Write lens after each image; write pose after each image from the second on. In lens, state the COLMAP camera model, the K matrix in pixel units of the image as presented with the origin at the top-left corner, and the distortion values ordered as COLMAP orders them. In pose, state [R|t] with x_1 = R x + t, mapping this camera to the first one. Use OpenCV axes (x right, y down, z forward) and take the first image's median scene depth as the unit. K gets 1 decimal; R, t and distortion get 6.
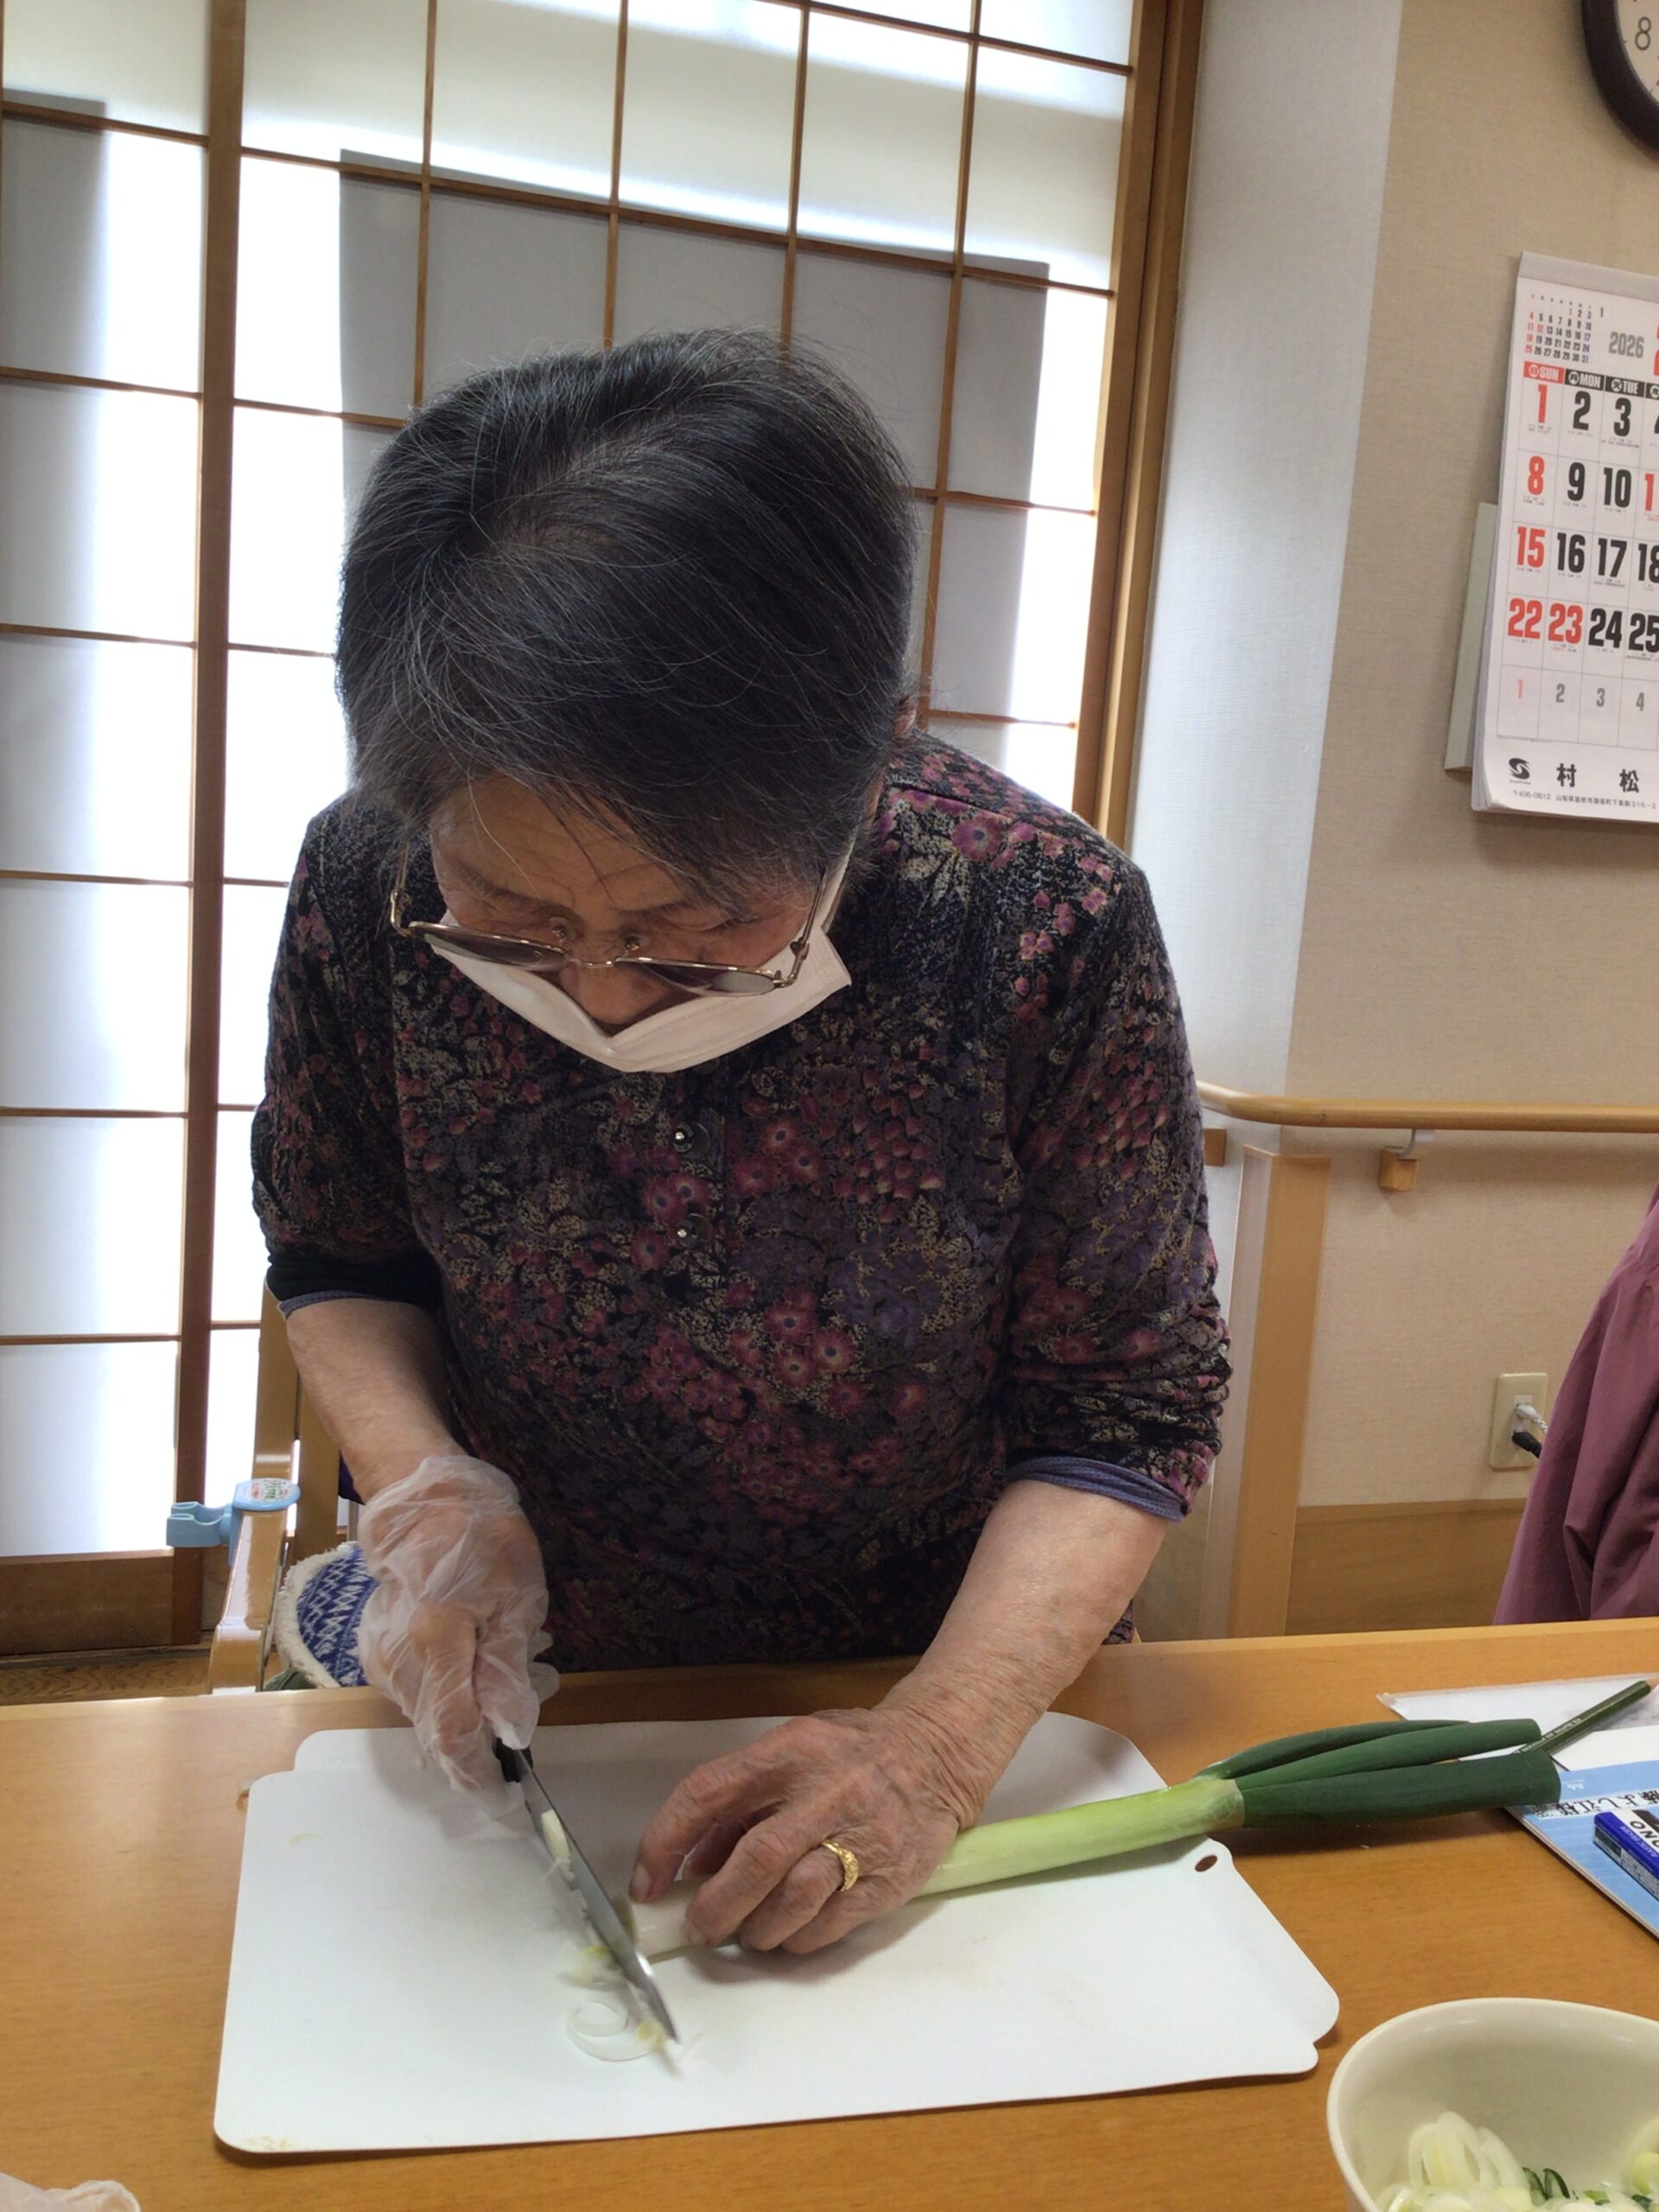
lens RADIAL K [[1978.4, 0, 829.5], [0, 1978.4, 1106.0], [0, 0, 1]] dist [0.059173, -0.102565]
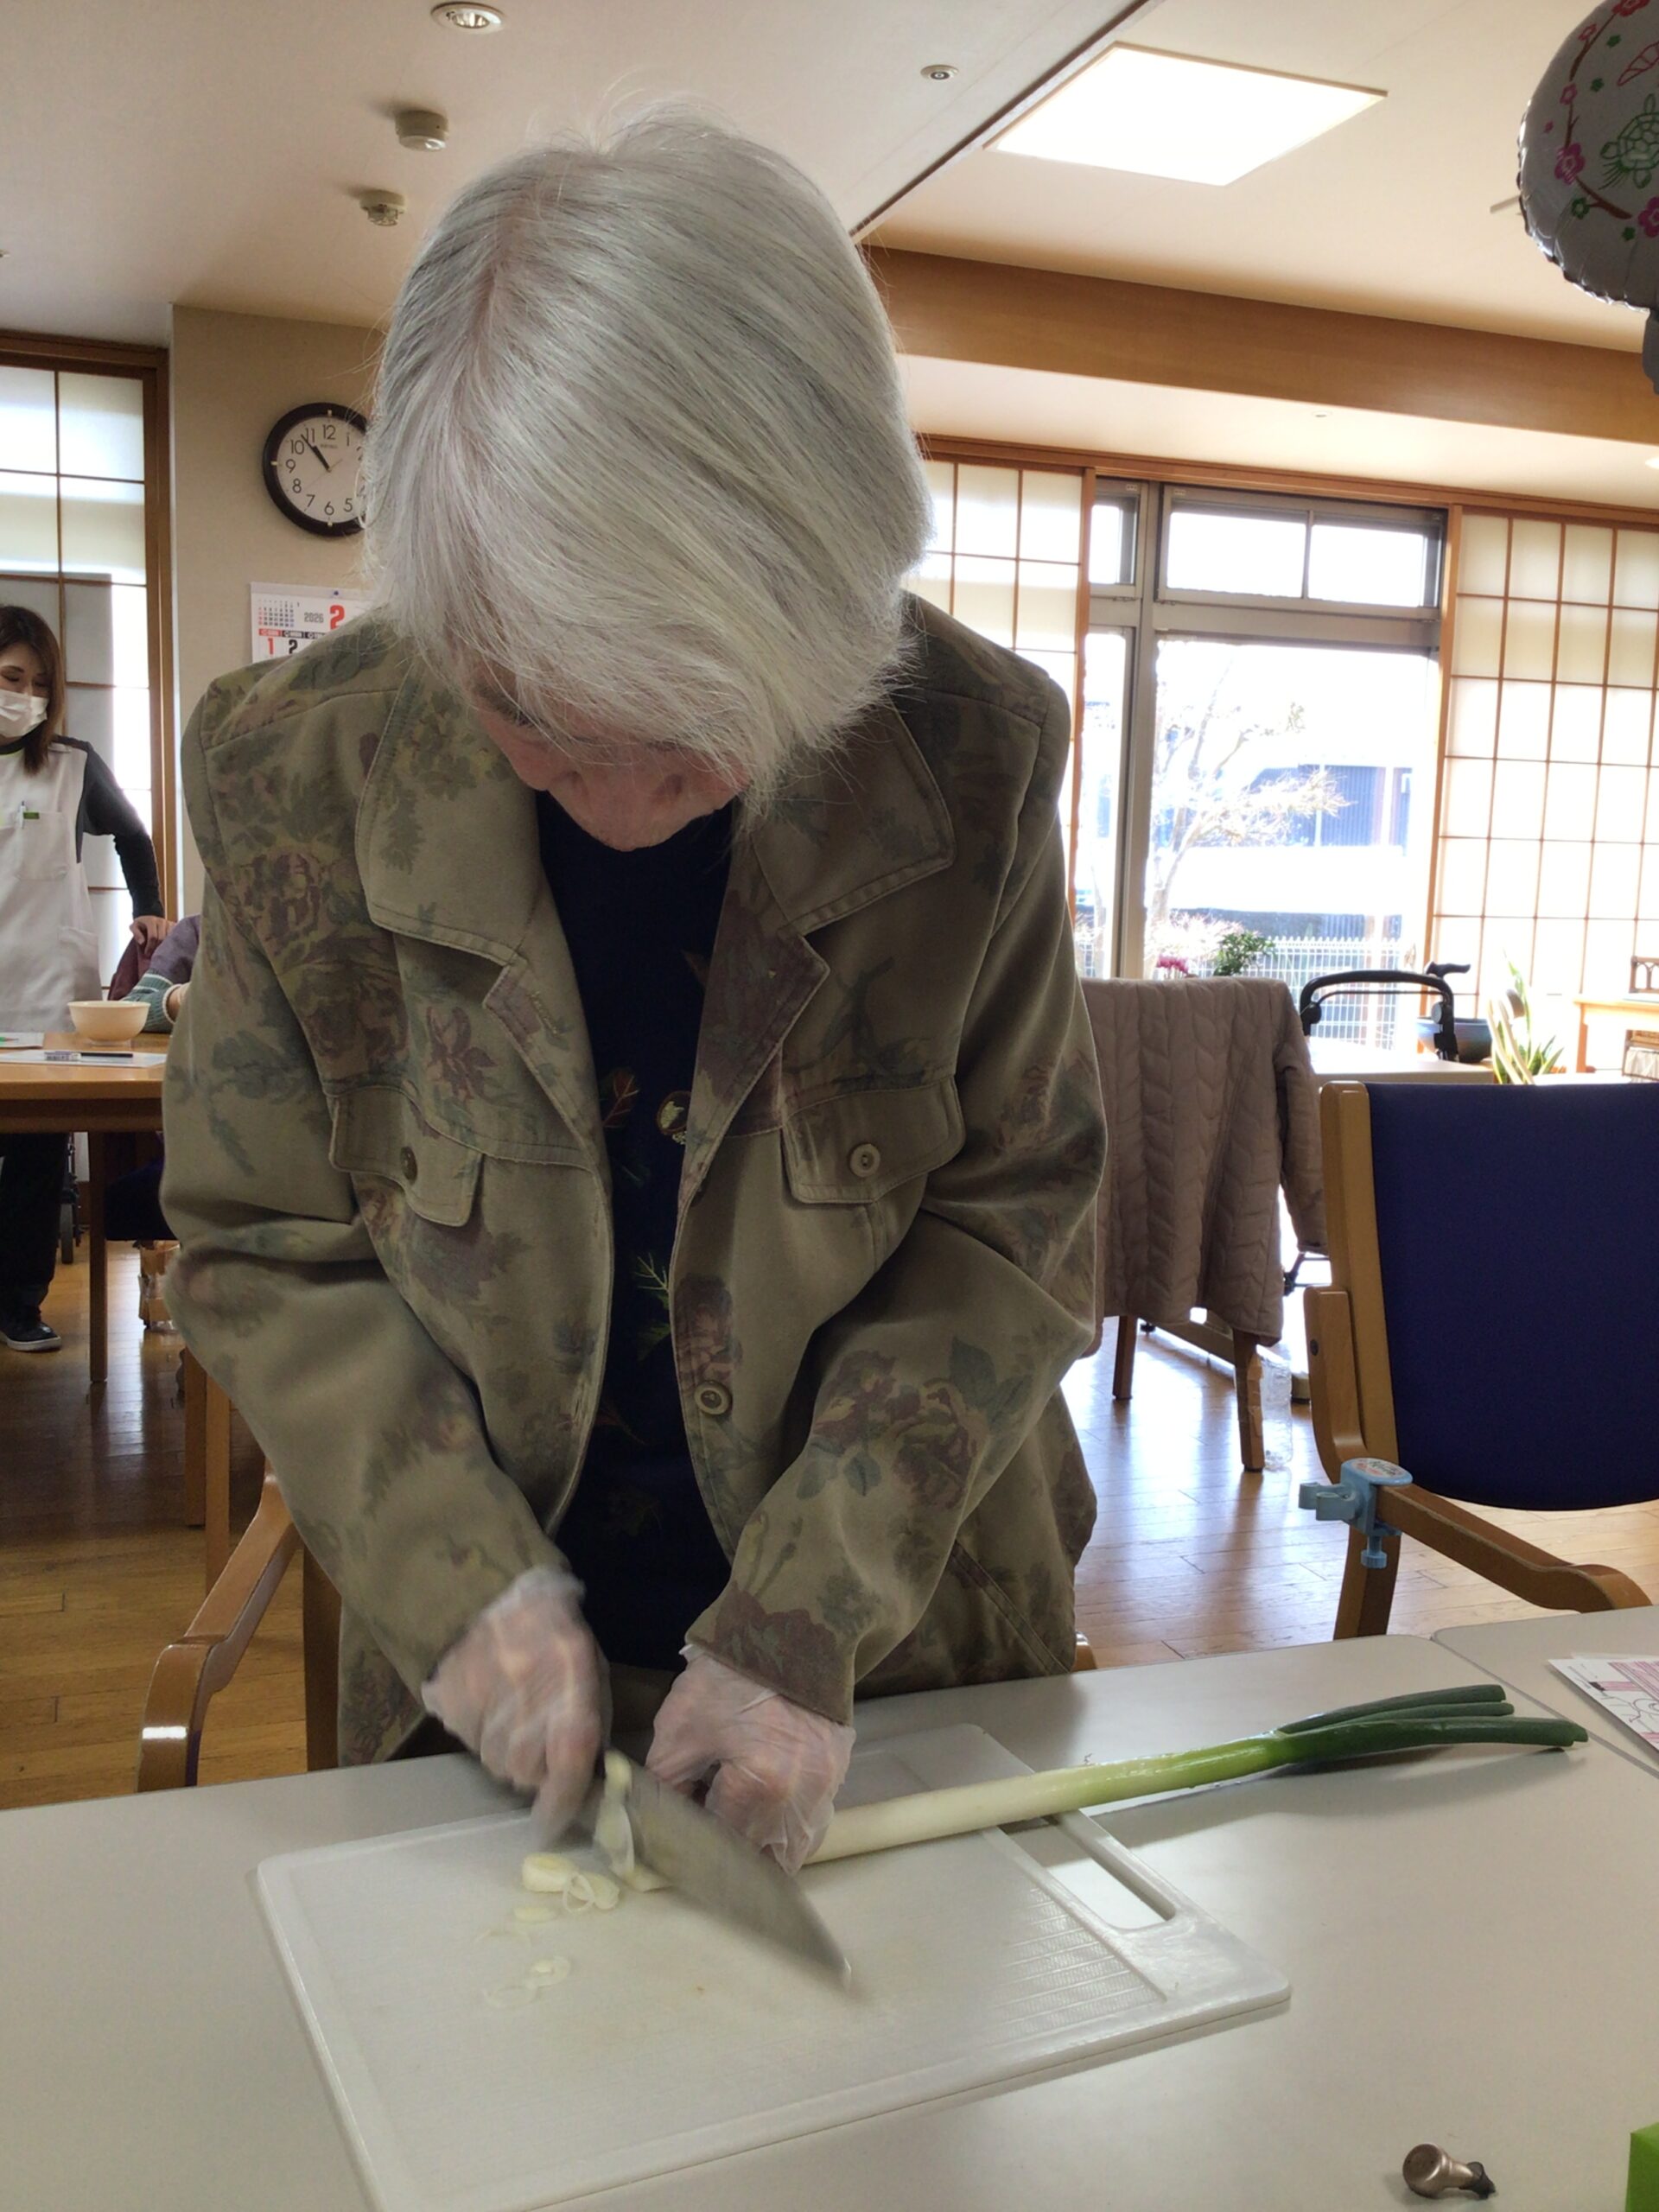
lens RADIAL K [[1978.4, 0, 829.5], [0, 1978.4, 1106.0], [0, 0, 1]] dist [0.059173, -0.102565]
pose [[0.998716, -0.045874, 0.021479, 0.880125], [0.046254, 0.998776, -0.017522, 0.233392], [-0.020648, 0.018493, 0.999616, -1.225904]]
